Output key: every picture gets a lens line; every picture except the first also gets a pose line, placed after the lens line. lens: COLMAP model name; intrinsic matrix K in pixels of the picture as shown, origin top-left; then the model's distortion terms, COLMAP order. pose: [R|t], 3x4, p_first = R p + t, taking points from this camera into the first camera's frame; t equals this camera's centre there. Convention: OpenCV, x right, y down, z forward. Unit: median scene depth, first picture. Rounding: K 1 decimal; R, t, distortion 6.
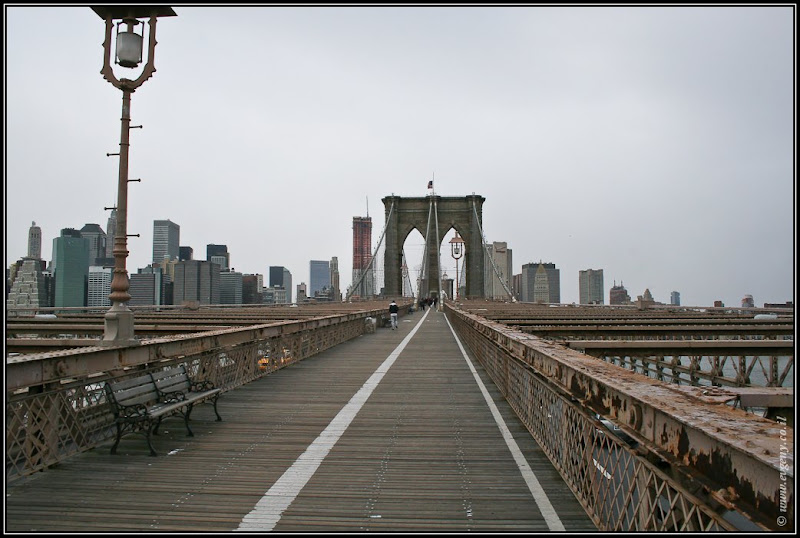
lens RADIAL K [[668.4, 0, 418.5], [0, 668.4, 269.8], [0, 0, 1]] dist [-0.149550, 0.114664]
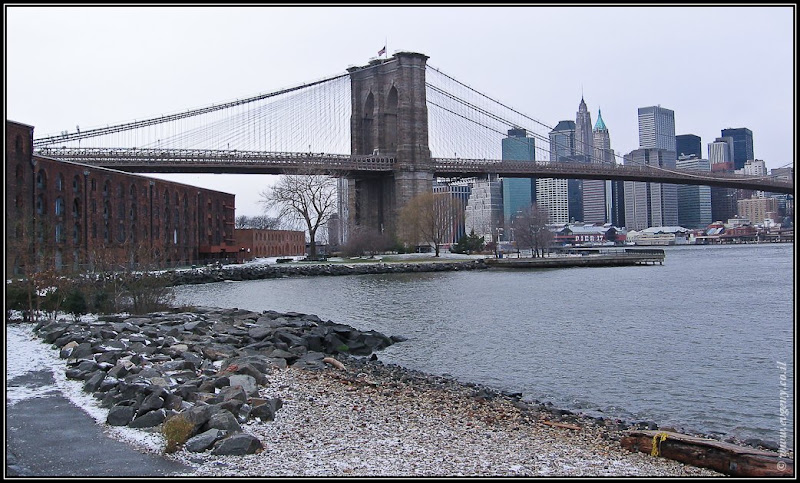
lens RADIAL K [[836.0, 0, 400.0], [0, 836.0, 241.5], [0, 0, 1]] dist [-0.085671, -0.003420]
pose [[0.673384, -0.018040, -0.739072, 0.202727], [0.080033, 0.995606, 0.048618, 0.023202], [0.734948, -0.091889, 0.671869, 0.025964]]
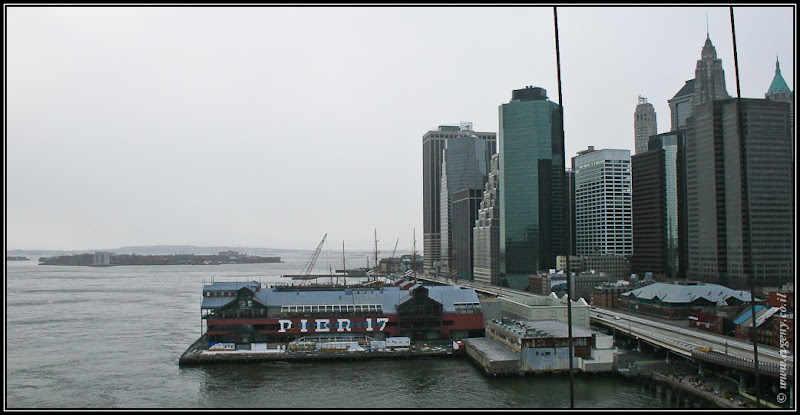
lens RADIAL K [[715.3, 0, 400.0], [0, 715.3, 207.5], [0, 0, 1]] dist [-0.175604, 0.154059]
pose [[0.251217, -0.050005, -0.966638, 0.010978], [0.078441, 0.996432, -0.031160, 0.039421], [0.964747, -0.067997, 0.254243, 0.591054]]
